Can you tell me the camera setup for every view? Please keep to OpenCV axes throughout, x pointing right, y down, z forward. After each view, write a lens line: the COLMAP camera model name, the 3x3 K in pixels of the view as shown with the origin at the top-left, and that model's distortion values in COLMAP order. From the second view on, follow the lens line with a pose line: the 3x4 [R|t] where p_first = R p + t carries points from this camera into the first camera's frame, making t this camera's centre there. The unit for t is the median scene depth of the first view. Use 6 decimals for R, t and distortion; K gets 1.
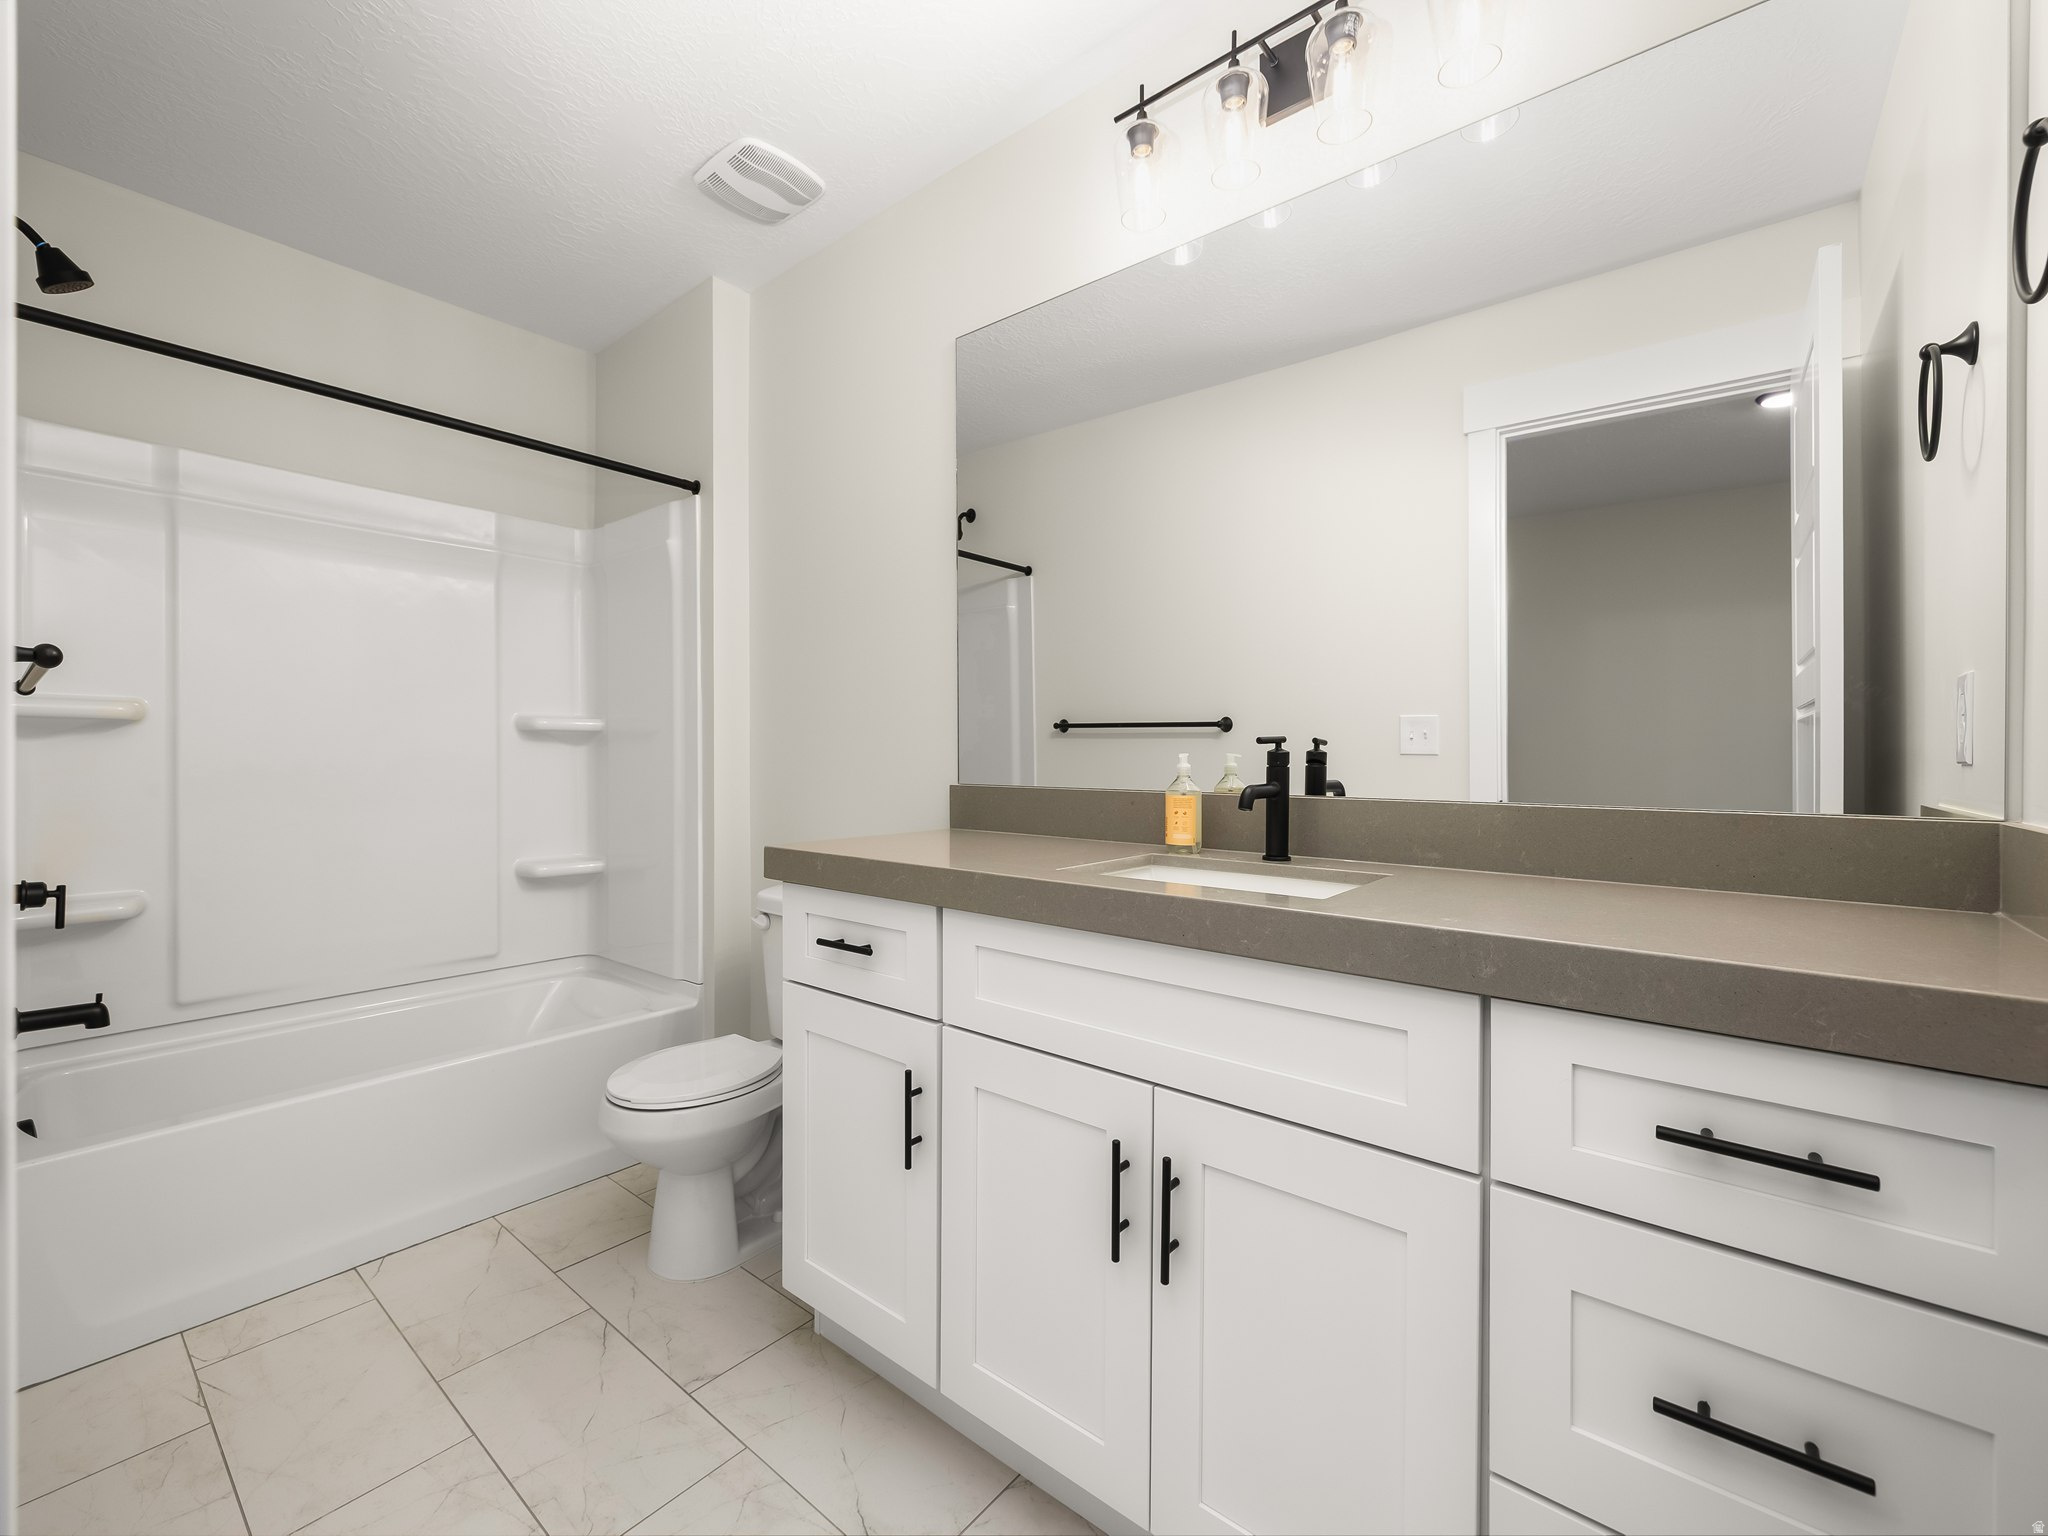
lens RADIAL K [[863.1, 0, 1005.5], [0, 863.1, 769.7], [0, 0, 1]] dist [0.001128, -0.000384]
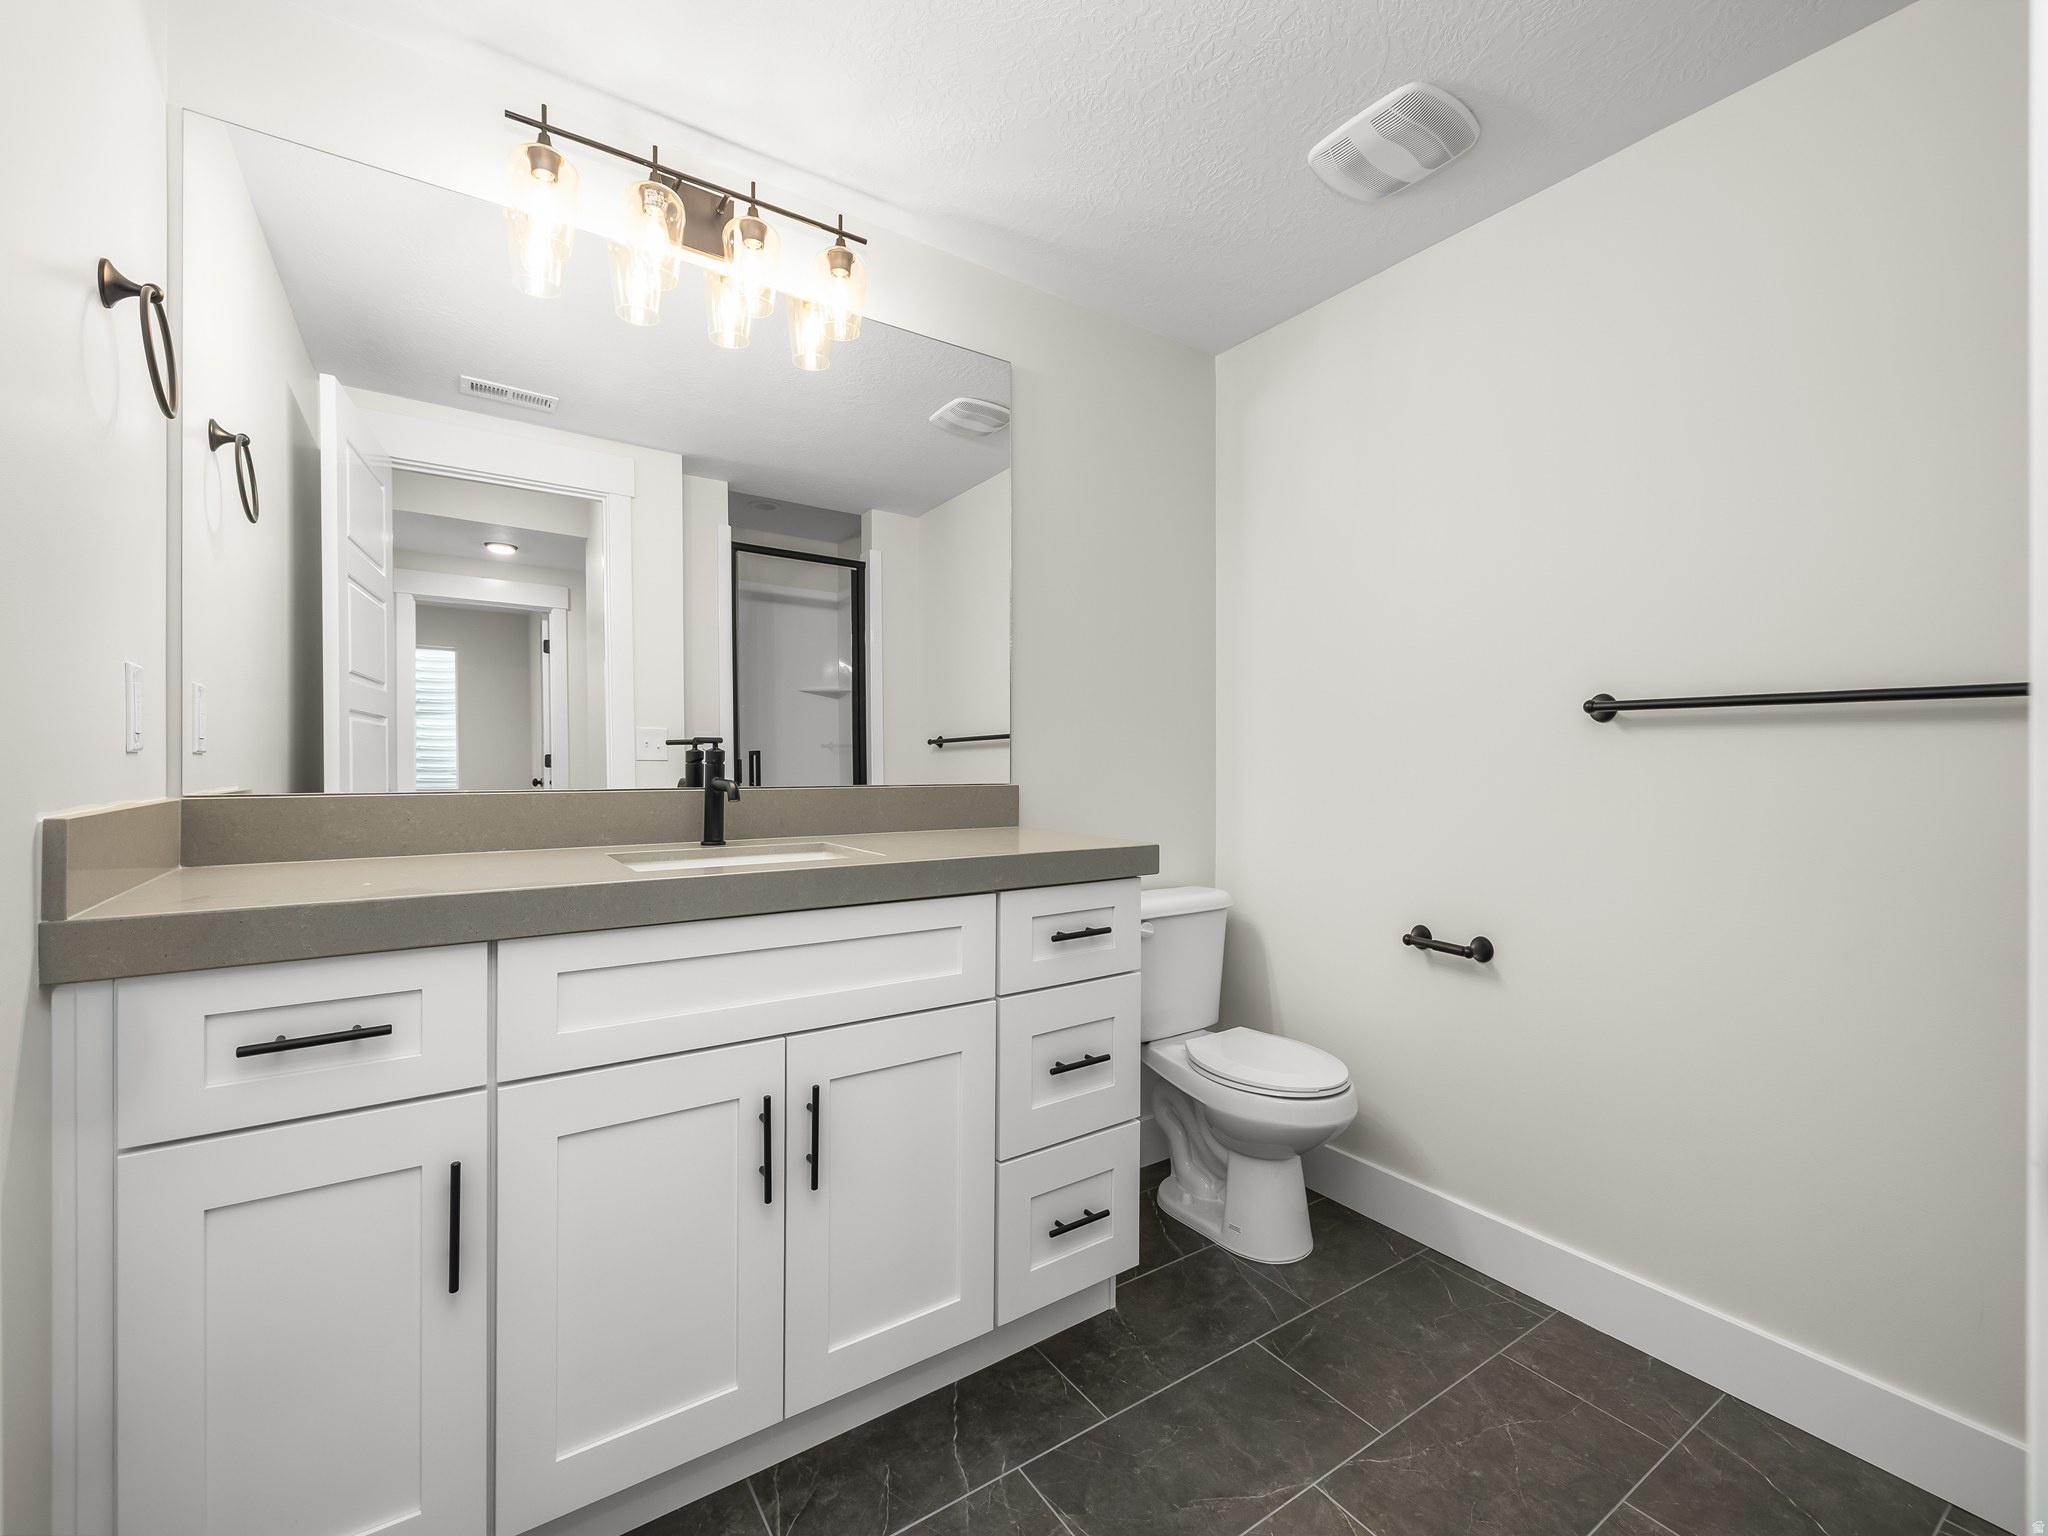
lens RADIAL K [[863.1, 0, 1005.5], [0, 863.1, 769.7], [0, 0, 1]] dist [0.001128, -0.000384]
pose [[0.279819, -0.021183, 0.959819, -0.710004], [0.000709, 0.999761, 0.021858, -0.021661], [-0.960052, -0.005435, 0.279767, 0.308634]]
